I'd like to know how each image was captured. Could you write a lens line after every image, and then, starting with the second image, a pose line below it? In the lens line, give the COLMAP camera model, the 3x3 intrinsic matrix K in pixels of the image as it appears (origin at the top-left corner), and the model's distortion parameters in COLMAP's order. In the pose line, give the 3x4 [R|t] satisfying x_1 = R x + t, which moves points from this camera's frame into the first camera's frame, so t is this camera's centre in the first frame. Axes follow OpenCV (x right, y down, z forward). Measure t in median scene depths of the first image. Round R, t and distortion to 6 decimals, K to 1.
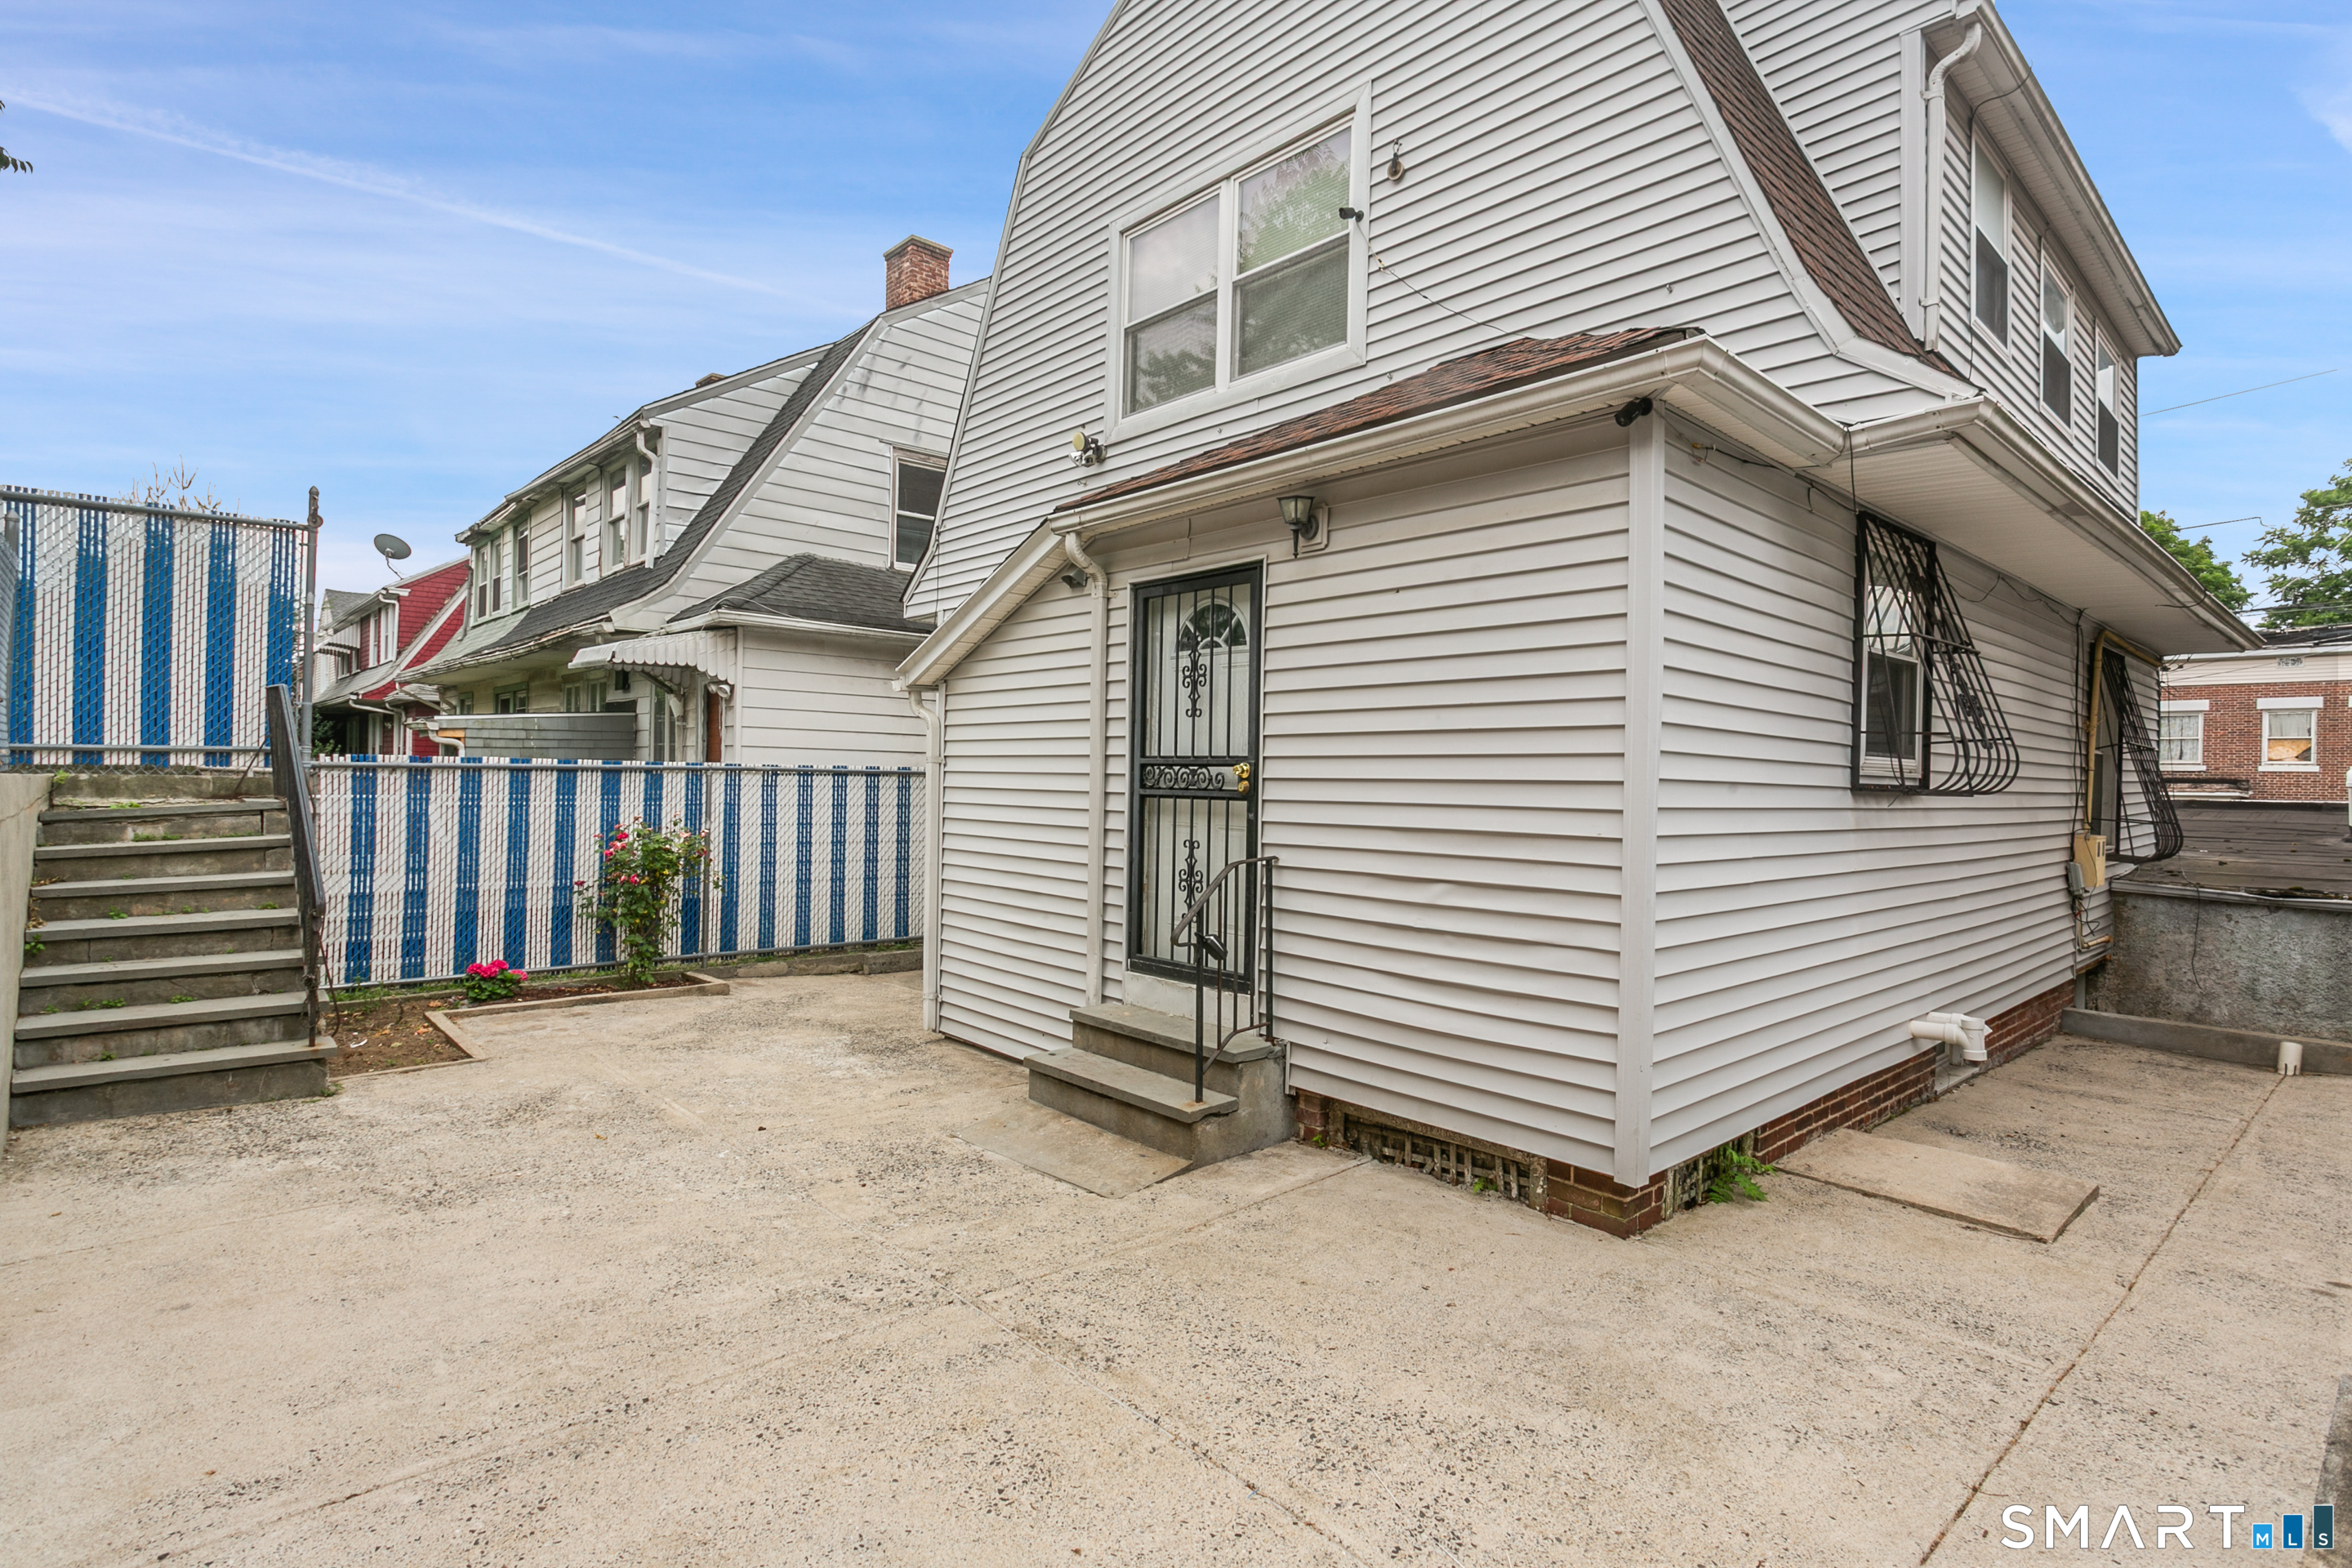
lens RADIAL K [[1178.1, 0, 1170.8], [0, 1178.1, 766.2], [0, 0, 1]] dist [-0.009935, 0.007202]
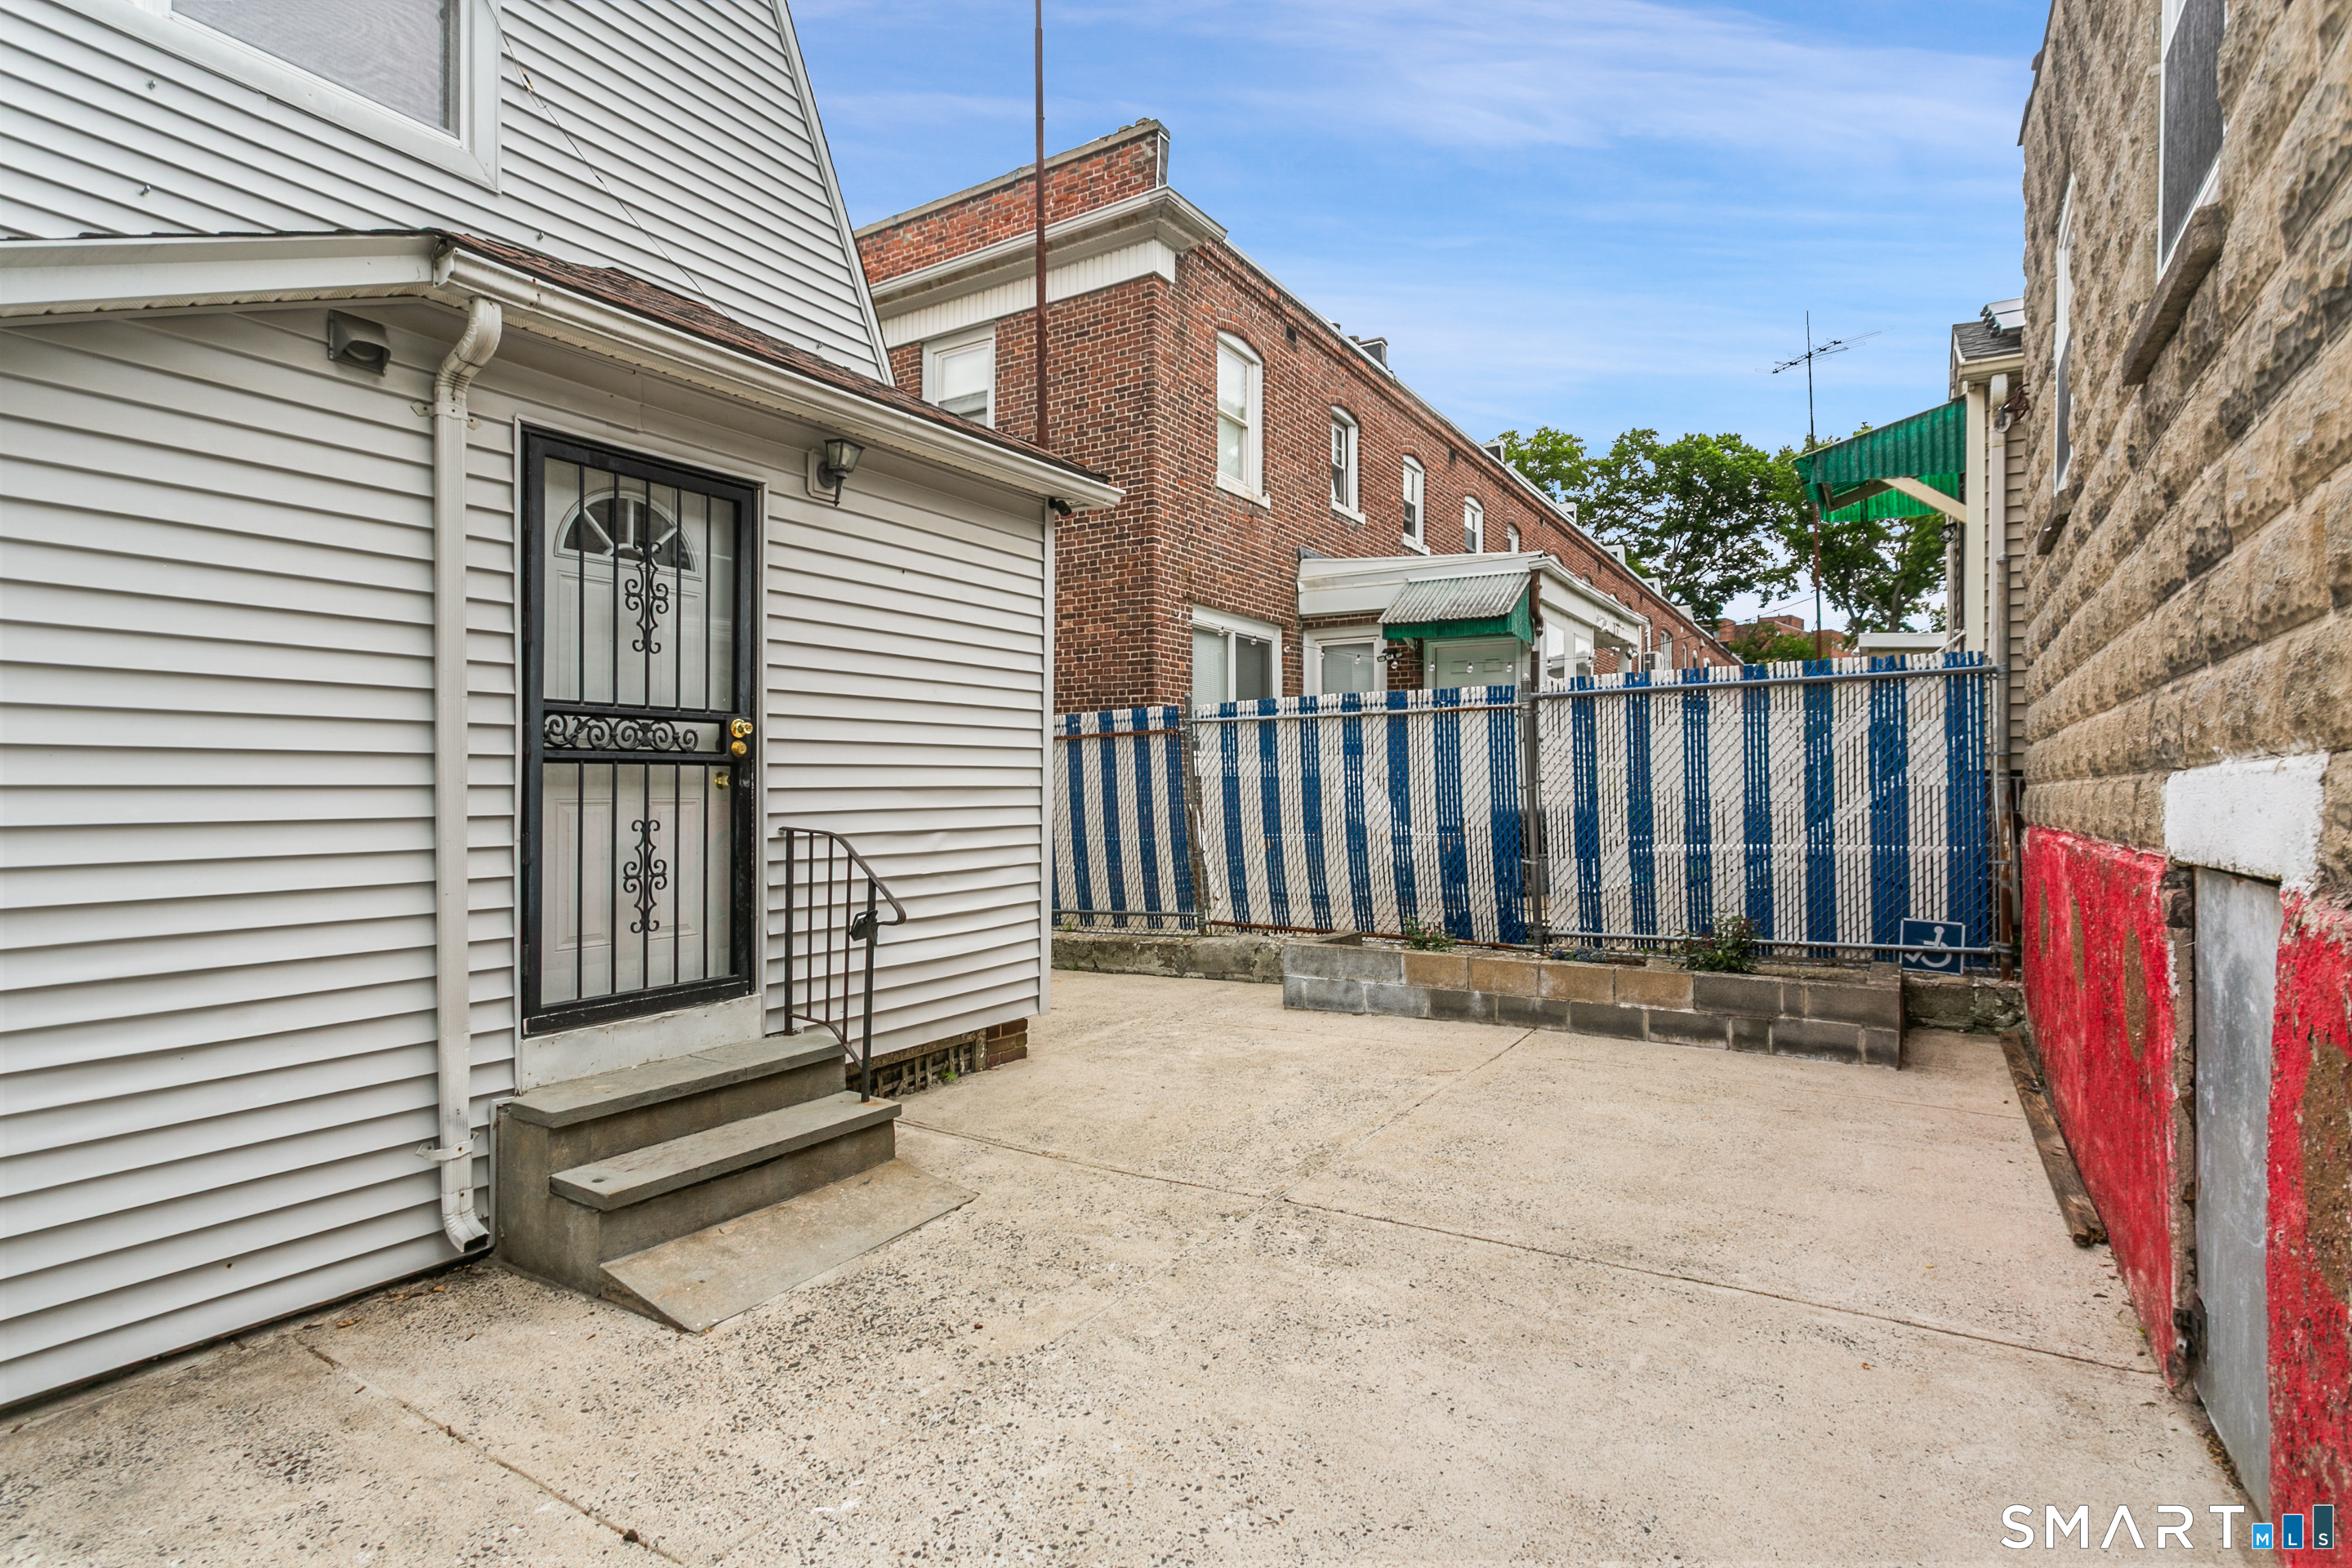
lens RADIAL K [[1178.1, 0, 1170.8], [0, 1178.1, 766.2], [0, 0, 1]] dist [-0.009935, 0.007202]
pose [[-0.285620, -0.002724, 0.958339, -0.939115], [-0.015834, 0.999873, -0.001877, 0.030641], [-0.958212, -0.015710, -0.285627, 1.085997]]
